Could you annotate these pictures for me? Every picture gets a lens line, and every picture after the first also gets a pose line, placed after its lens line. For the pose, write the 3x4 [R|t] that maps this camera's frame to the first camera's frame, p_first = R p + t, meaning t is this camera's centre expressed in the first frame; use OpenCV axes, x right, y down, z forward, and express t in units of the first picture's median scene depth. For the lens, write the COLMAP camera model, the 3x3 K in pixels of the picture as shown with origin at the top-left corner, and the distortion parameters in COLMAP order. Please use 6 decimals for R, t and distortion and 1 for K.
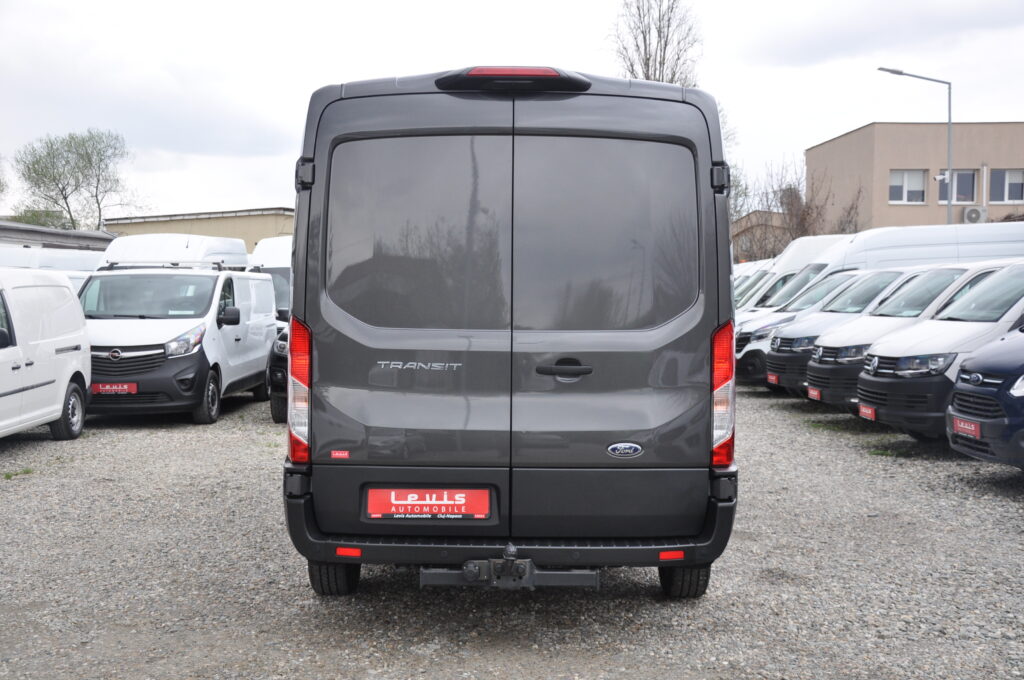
lens RADIAL K [[1244.2, 0, 514.5], [0, 1244.2, 340.8], [0, 0, 1]] dist [0.155978, 0.000000]
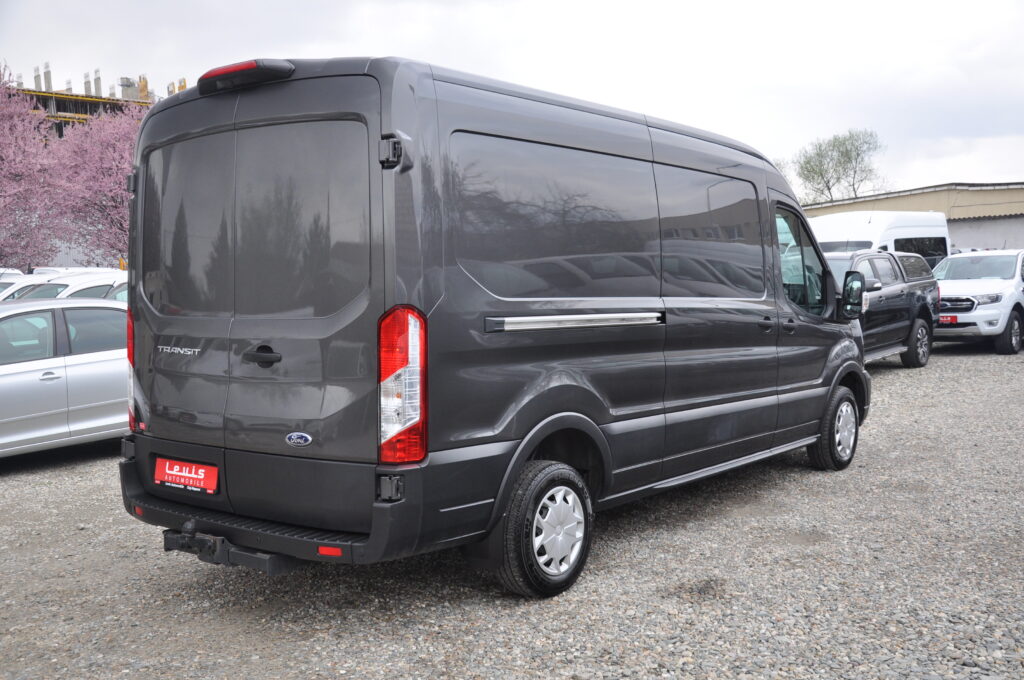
lens RADIAL K [[1043.4, 0, 512.7], [0, 1043.4, 337.3], [0, 0, 1]] dist [0.025614, 0.000000]
pose [[0.794510, 0.008733, -0.607189, 0.715298], [0.010035, 0.999571, 0.027507, -0.013676], [0.607168, -0.027947, 0.794082, 0.444146]]
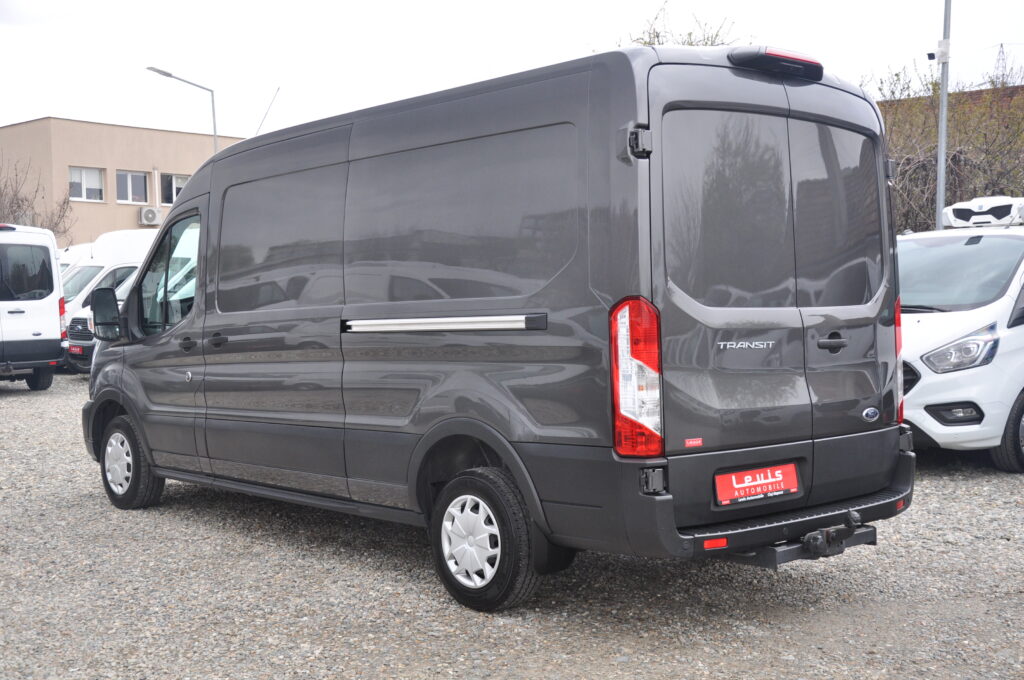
lens RADIAL K [[1201.7, 0, 513.7], [0, 1201.7, 337.1], [0, 0, 1]] dist [0.133108, 0.000000]
pose [[0.739526, -0.036107, 0.672159, -0.847453], [0.036379, 0.999245, 0.013653, -0.005733], [-0.672144, 0.014356, 0.740281, 0.416591]]
